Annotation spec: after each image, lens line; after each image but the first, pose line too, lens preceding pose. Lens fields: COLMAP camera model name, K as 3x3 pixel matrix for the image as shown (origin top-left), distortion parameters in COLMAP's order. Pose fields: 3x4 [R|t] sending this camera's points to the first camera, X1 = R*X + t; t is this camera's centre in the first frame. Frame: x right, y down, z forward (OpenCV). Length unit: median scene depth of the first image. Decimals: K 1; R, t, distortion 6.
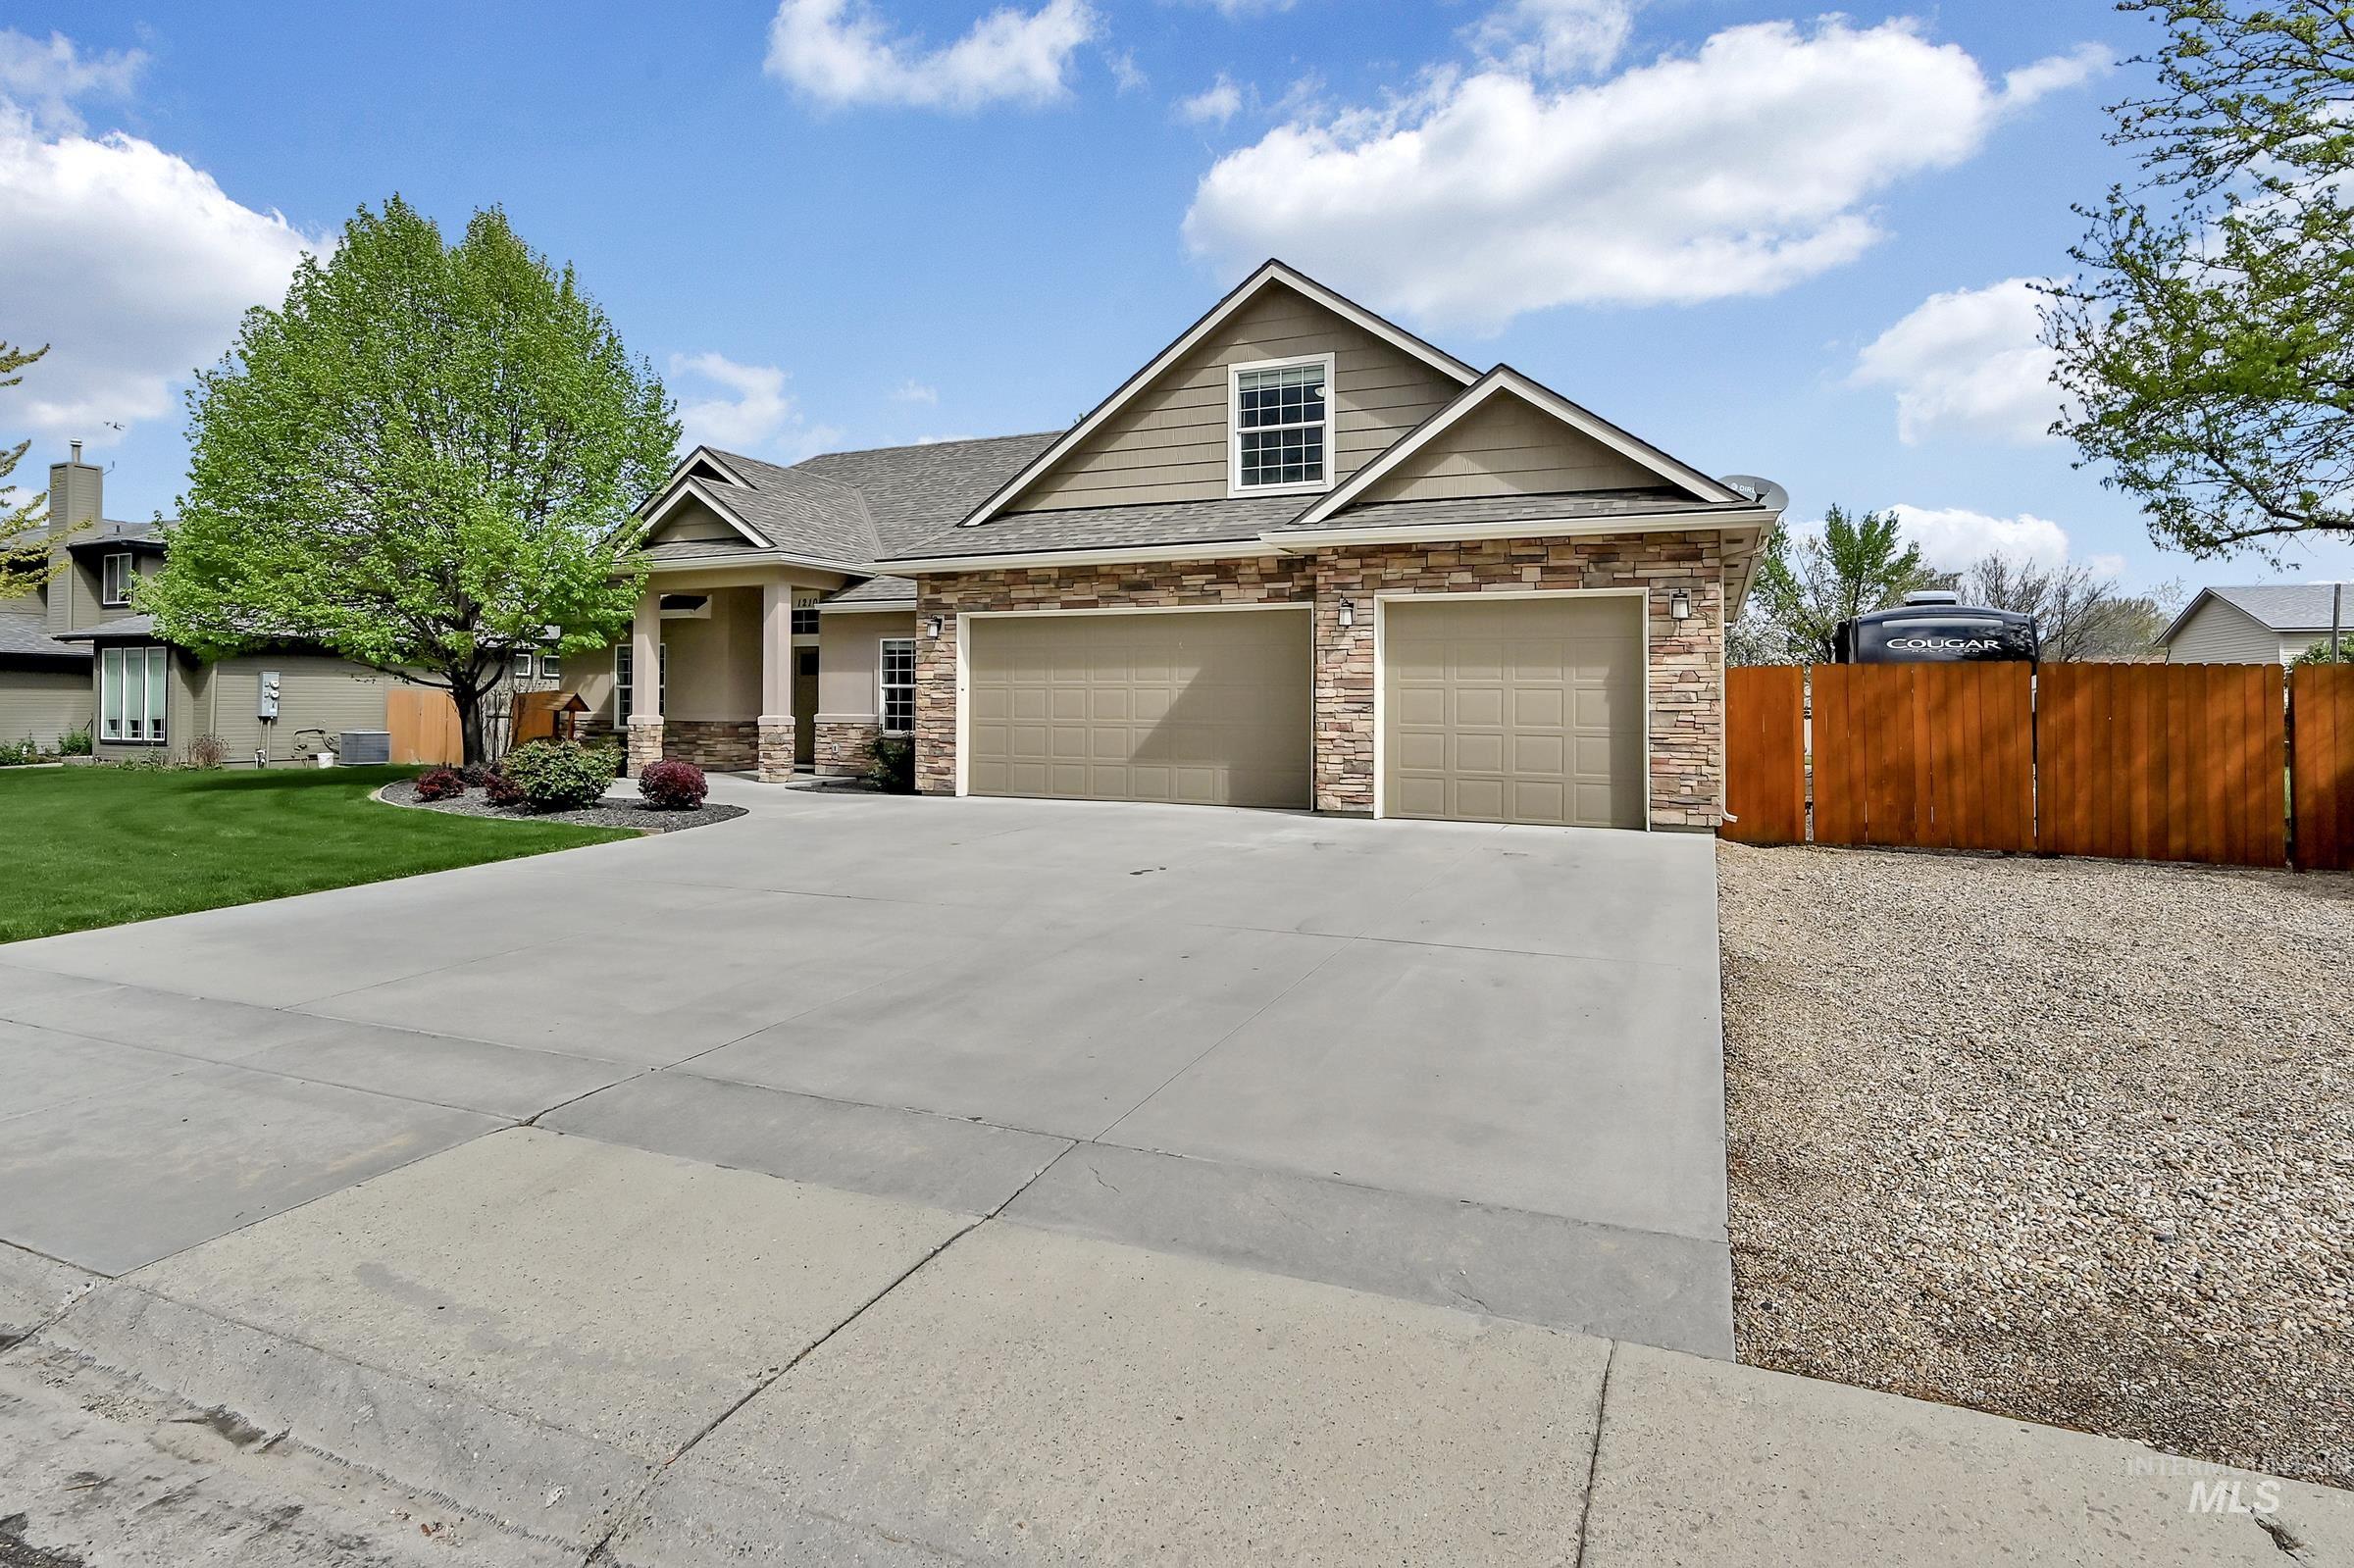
lens RADIAL K [[1188.3, 0, 1152.3], [0, 1188.3, 709.1], [0, 0, 1]] dist [-0.003995, 0.001021]
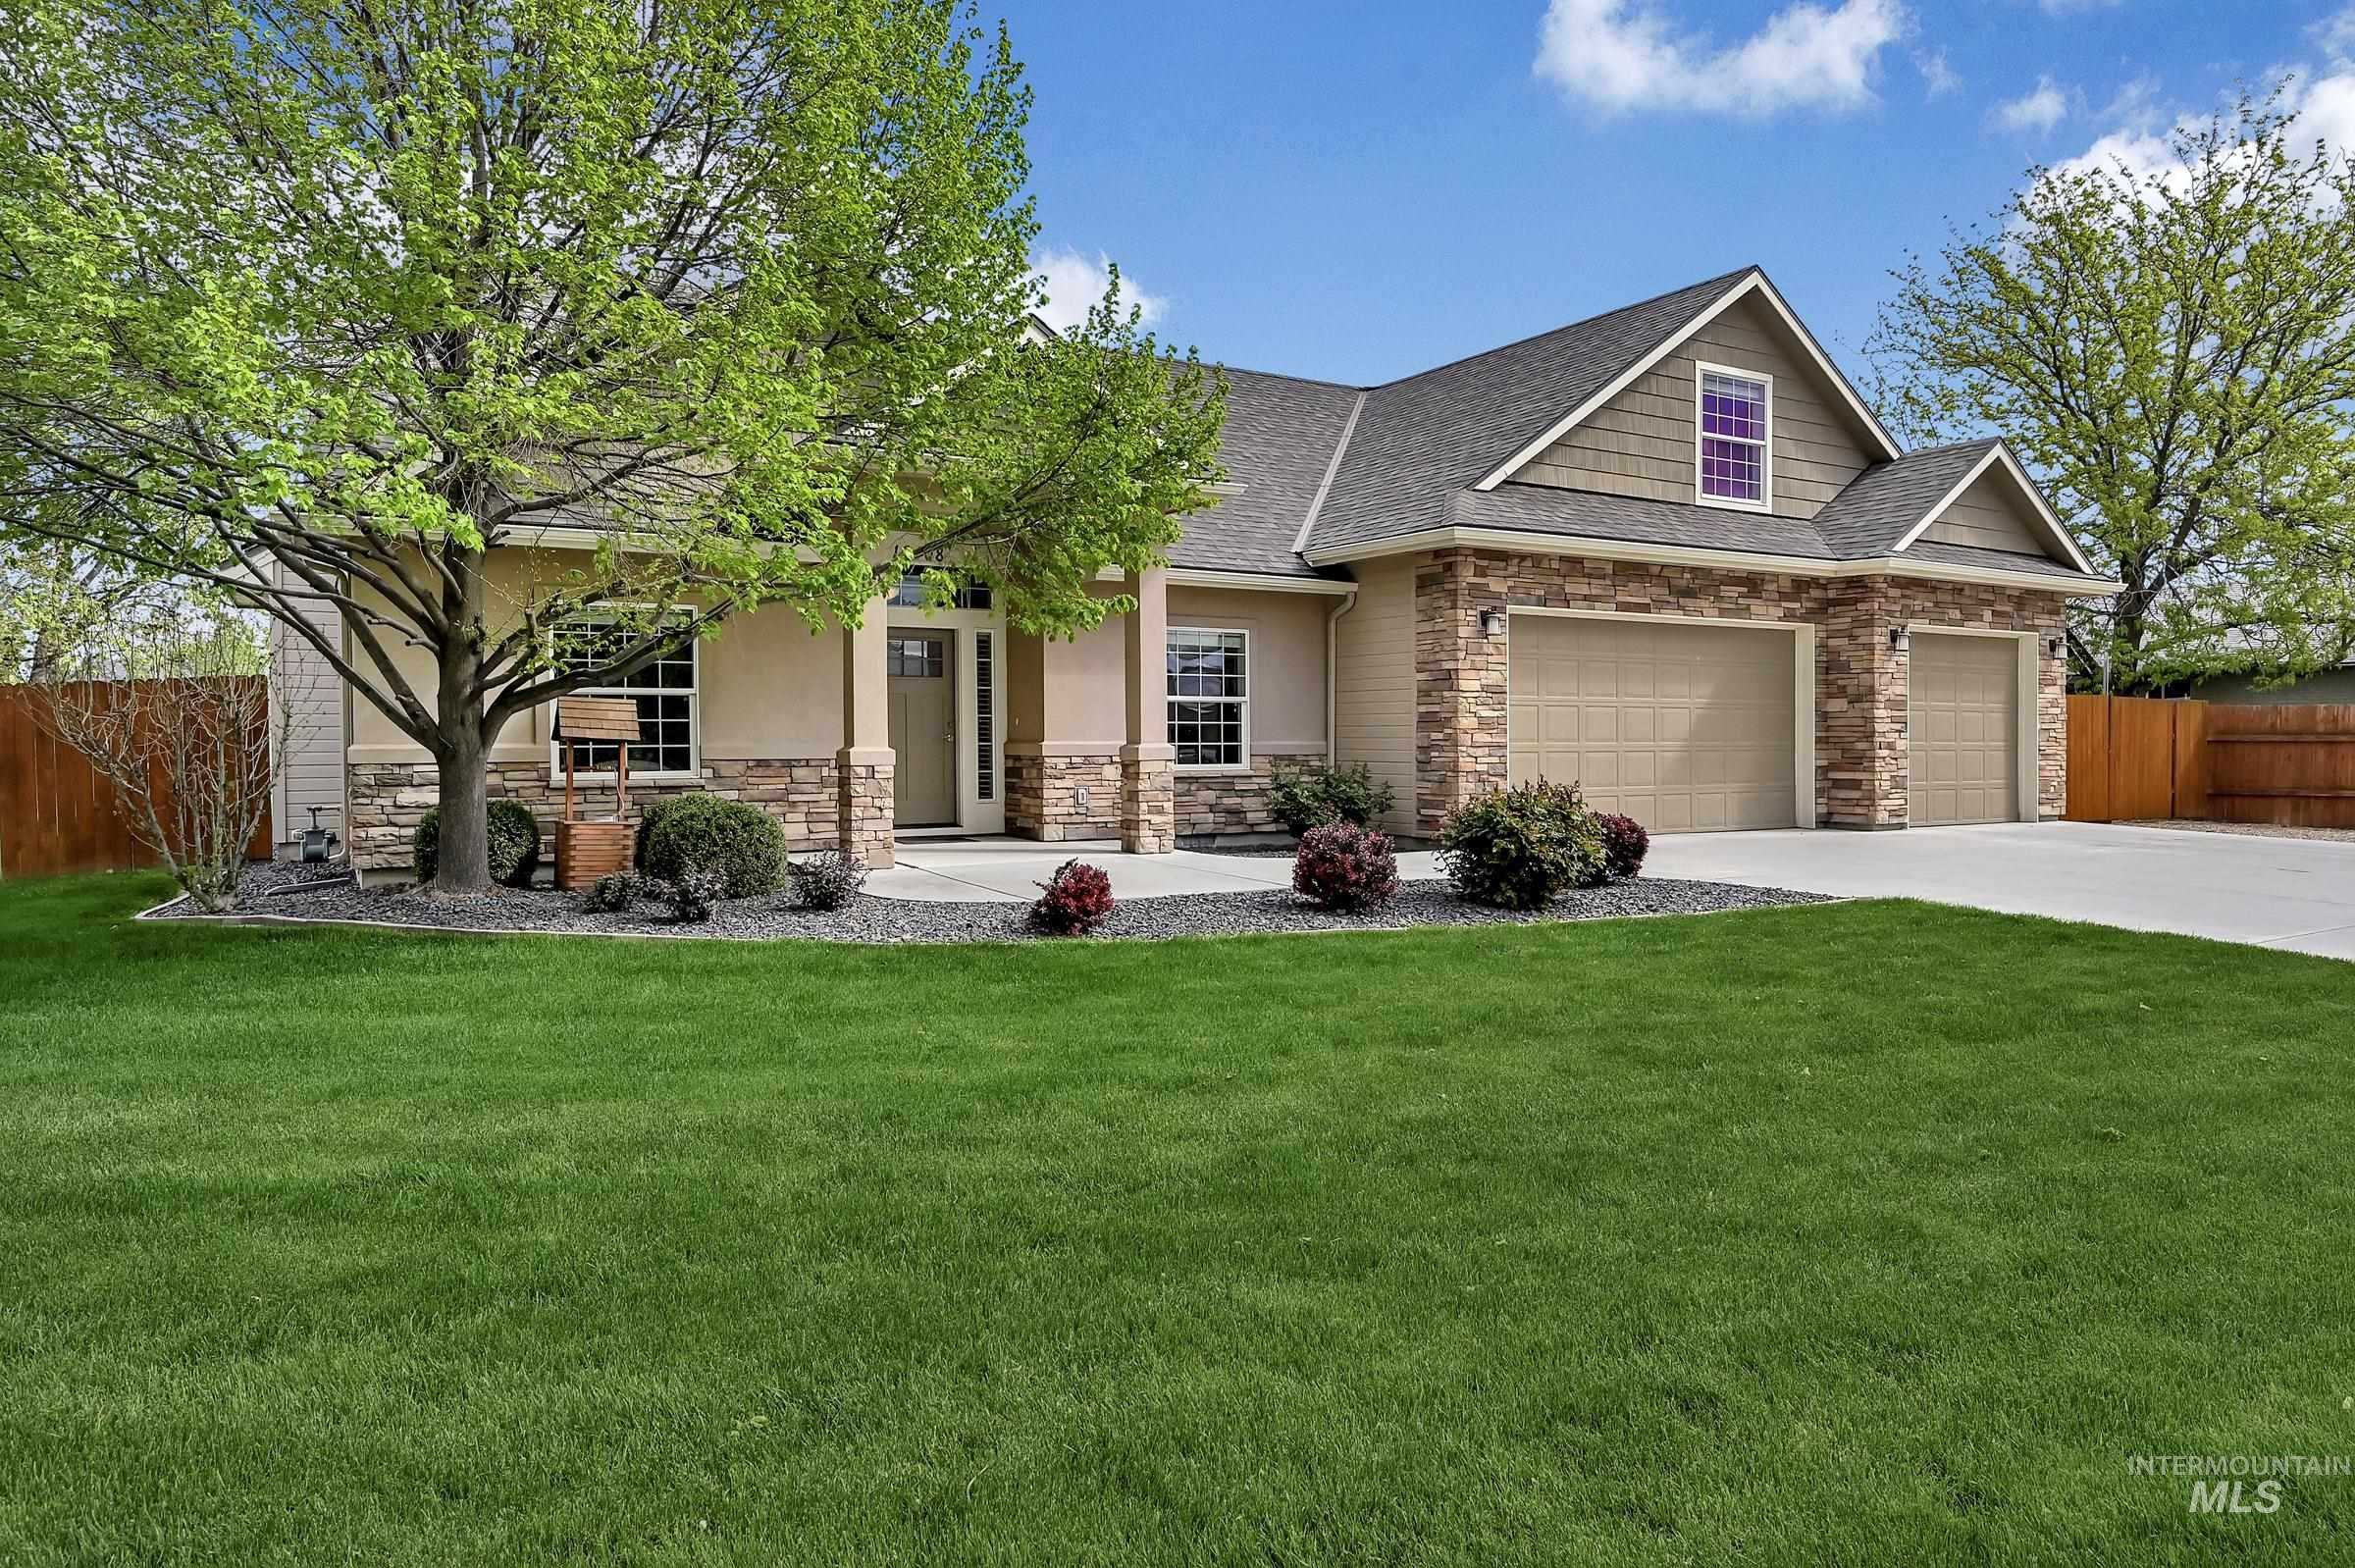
lens RADIAL K [[1376.5, 0, 1179.4], [0, 1376.5, 761.2], [0, 0, 1]] dist [0.005917, 0.000820]
pose [[0.589757, -0.024945, 0.807196, -1.058847], [0.003287, 0.999589, 0.028488, -0.007253], [-0.807574, -0.014148, 0.589596, 0.684755]]
